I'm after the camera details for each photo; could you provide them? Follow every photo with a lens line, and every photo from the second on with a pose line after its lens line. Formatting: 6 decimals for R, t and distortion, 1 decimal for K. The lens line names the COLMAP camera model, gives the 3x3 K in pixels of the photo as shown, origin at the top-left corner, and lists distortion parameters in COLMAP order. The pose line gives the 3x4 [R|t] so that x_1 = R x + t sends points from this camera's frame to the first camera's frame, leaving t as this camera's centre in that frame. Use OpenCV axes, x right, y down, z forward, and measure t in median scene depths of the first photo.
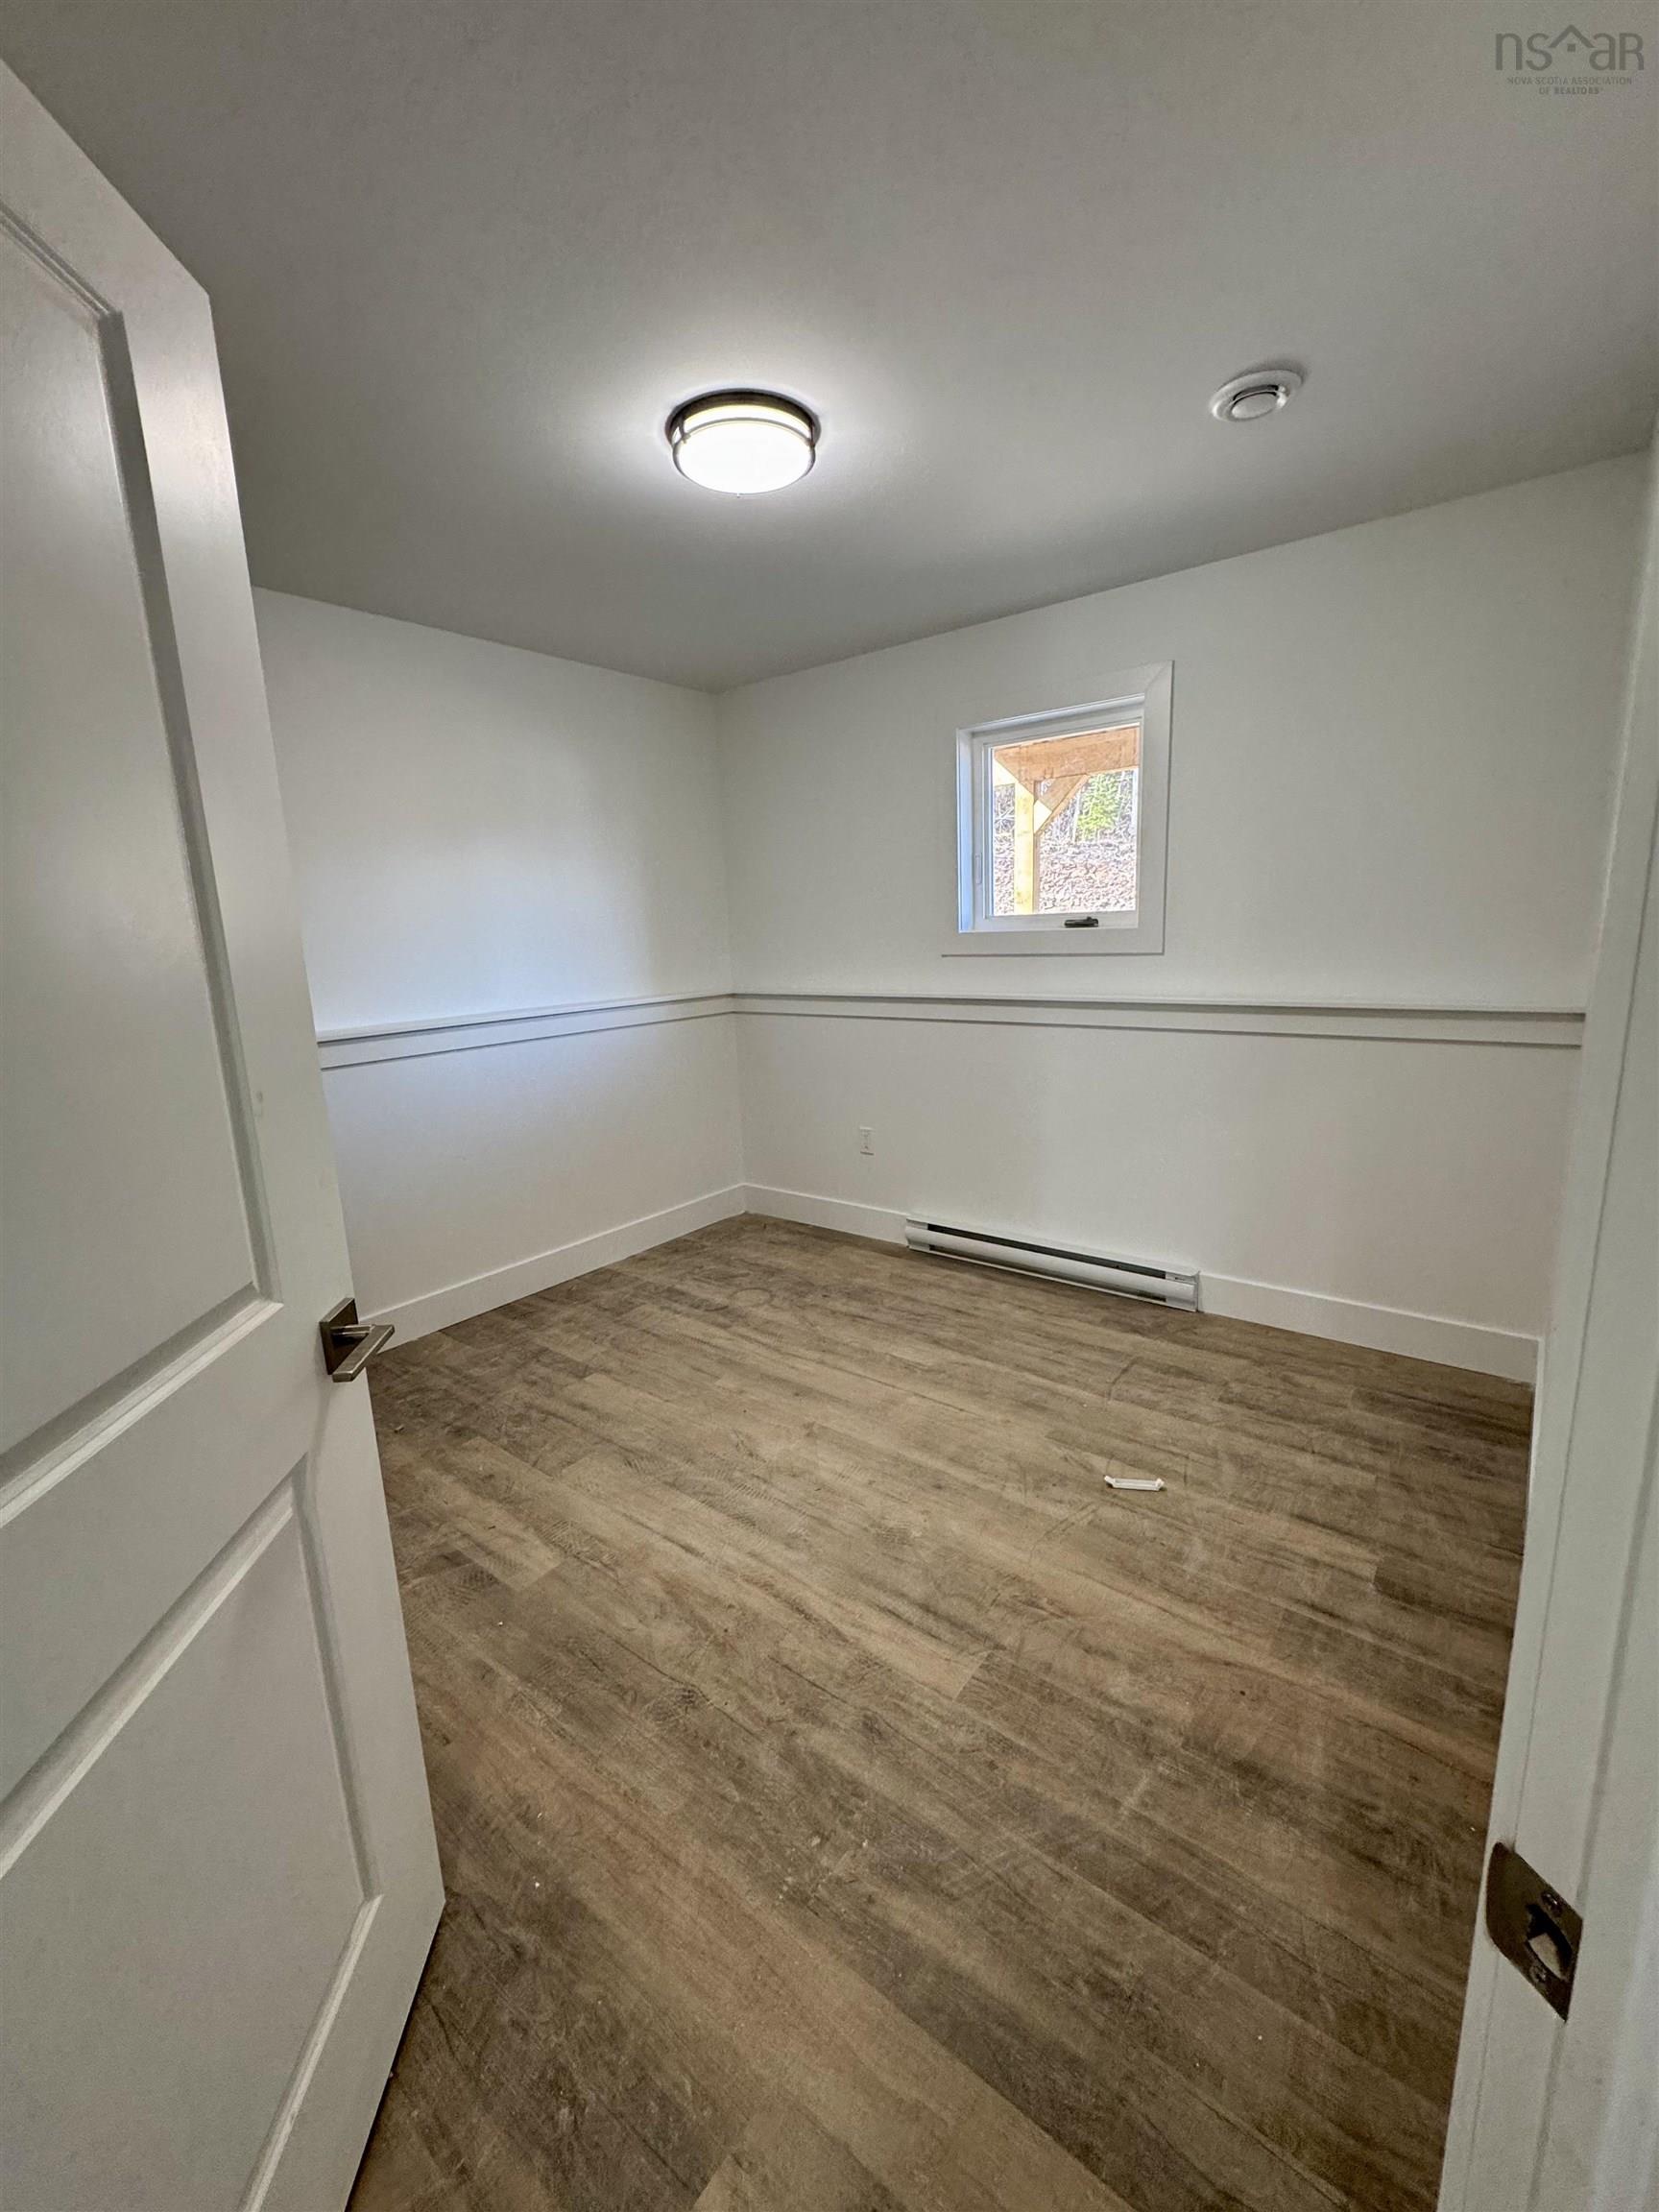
lens RADIAL K [[878.3, 0, 829.5], [0, 878.3, 1106.0], [0, 0, 1]] dist [0.000563, 0.000587]
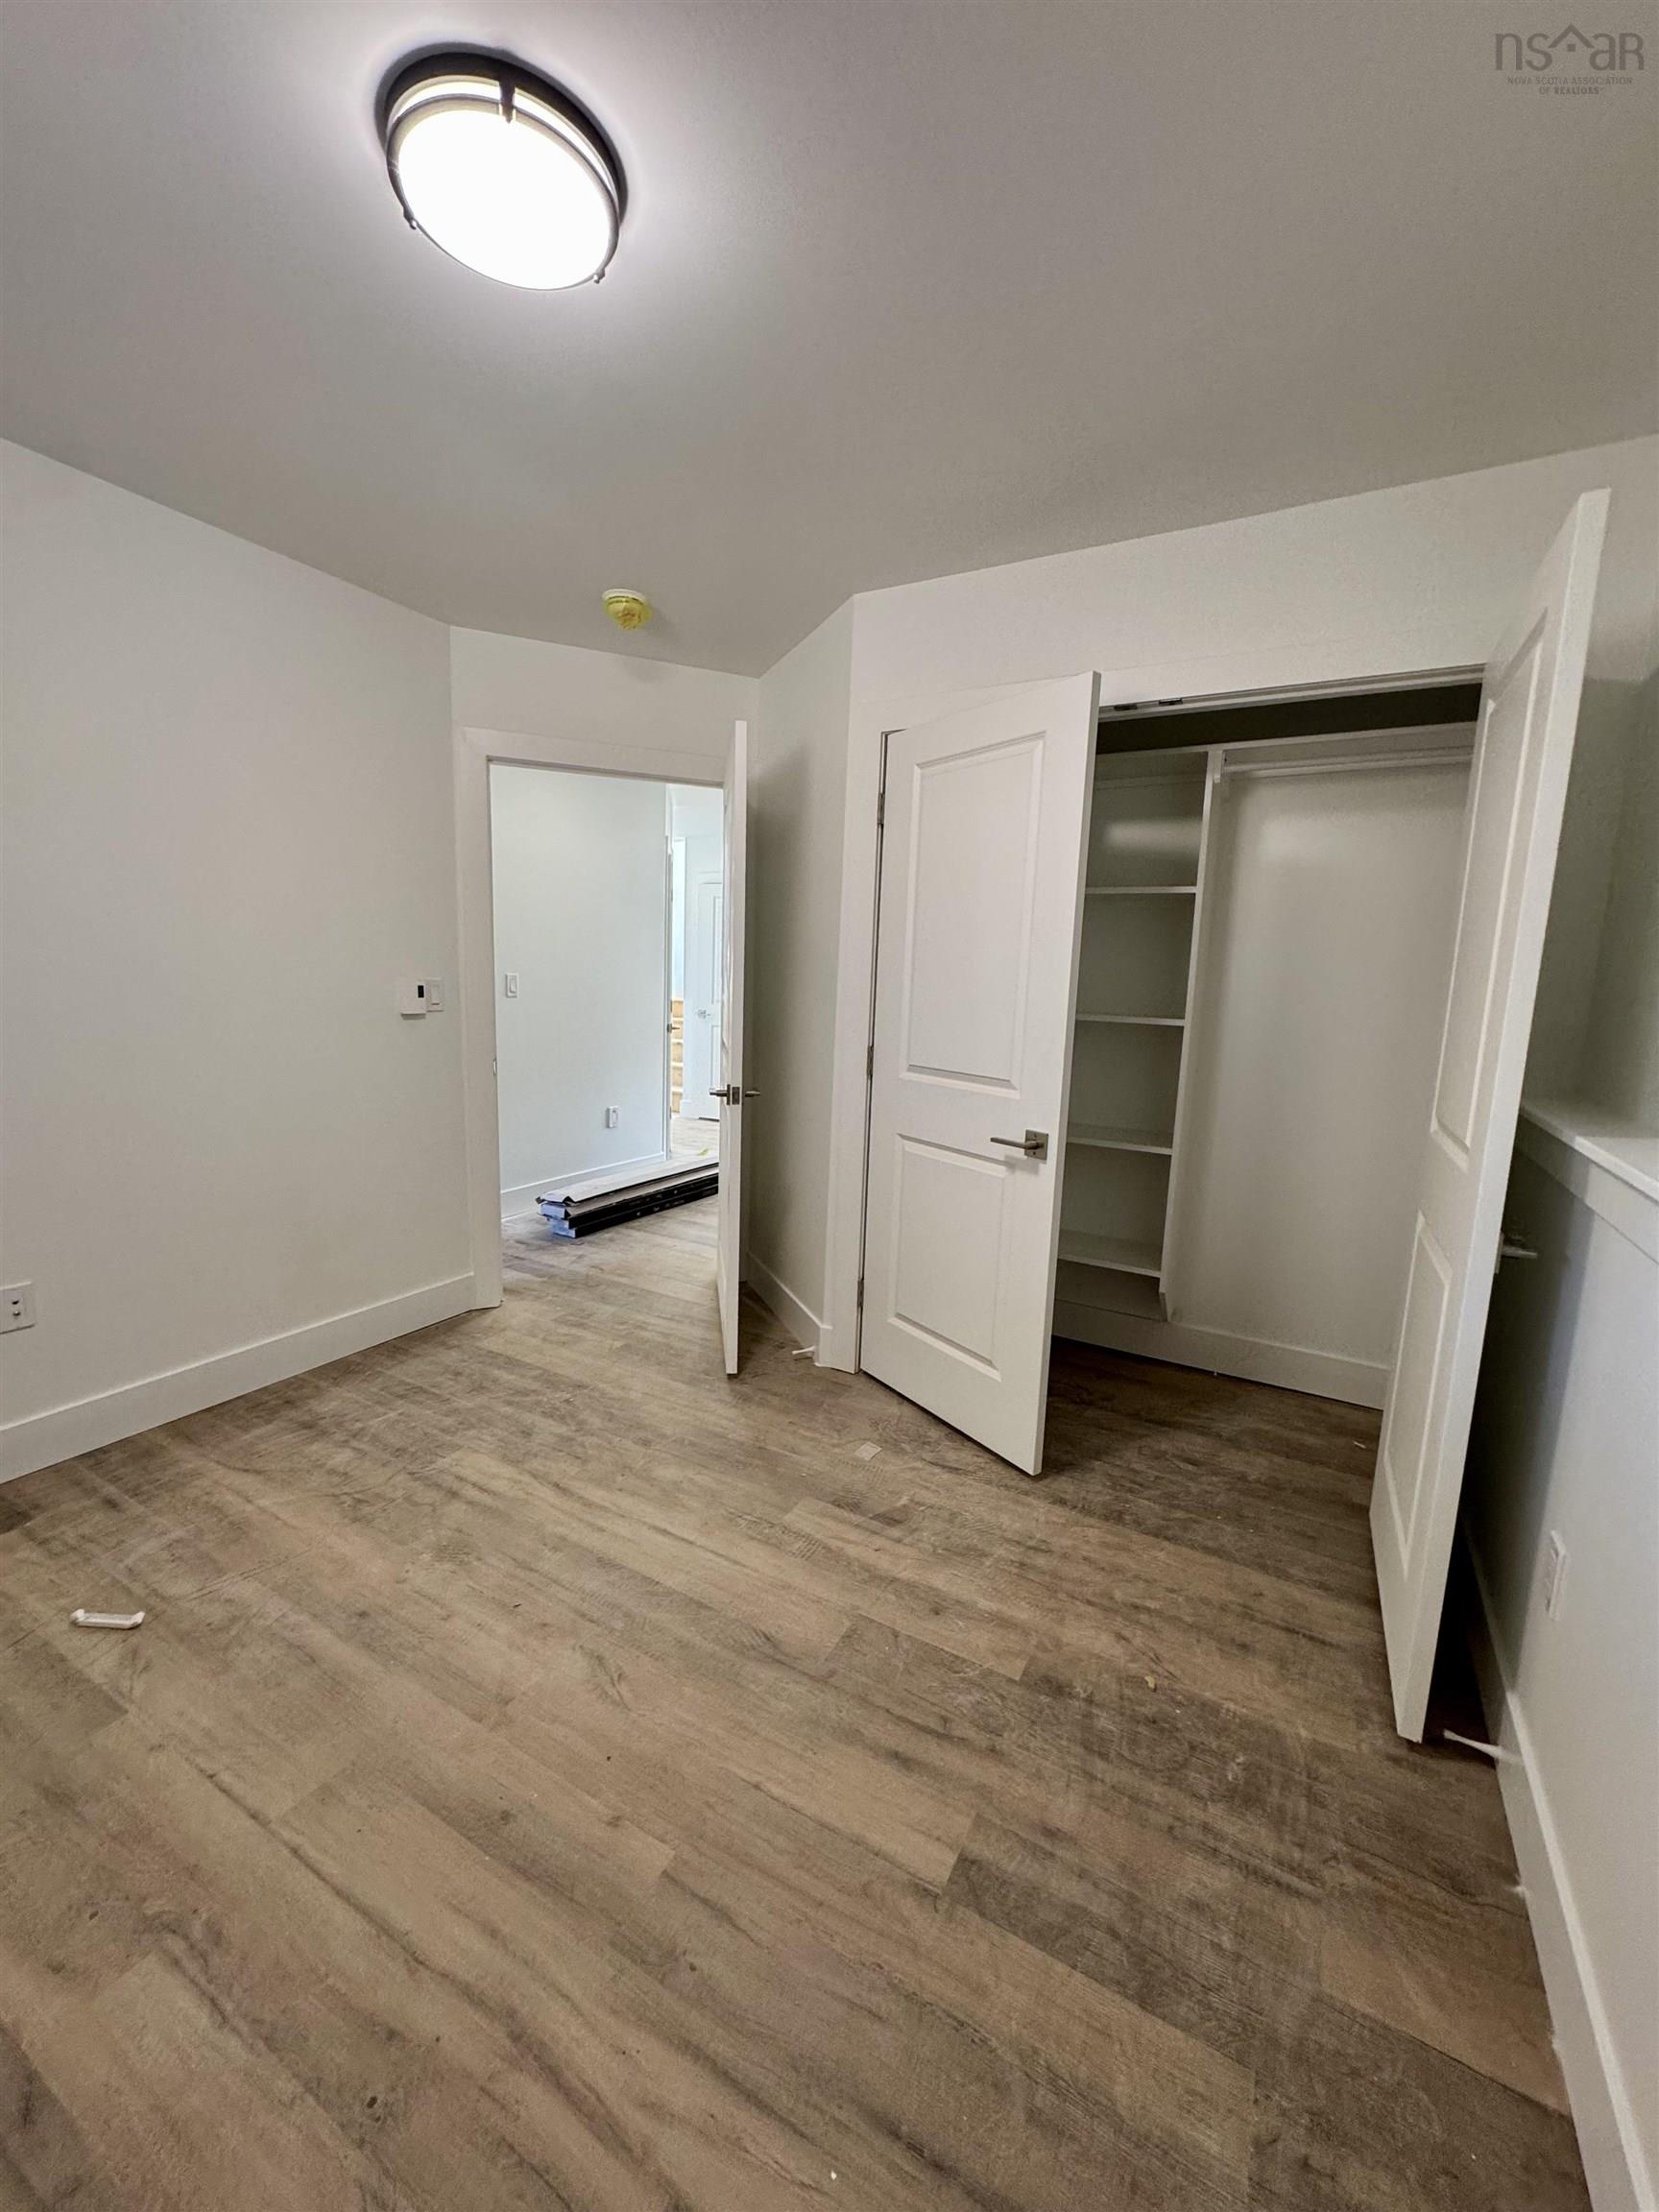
lens RADIAL K [[878.3, 0, 829.5], [0, 878.3, 1106.0], [0, 0, 1]] dist [0.000563, 0.000587]
pose [[-0.988843, 0.028974, -0.146120, -0.213475], [-0.024280, 0.936436, 0.349997, -0.325575], [0.146972, 0.349640, -0.925284, 1.784311]]
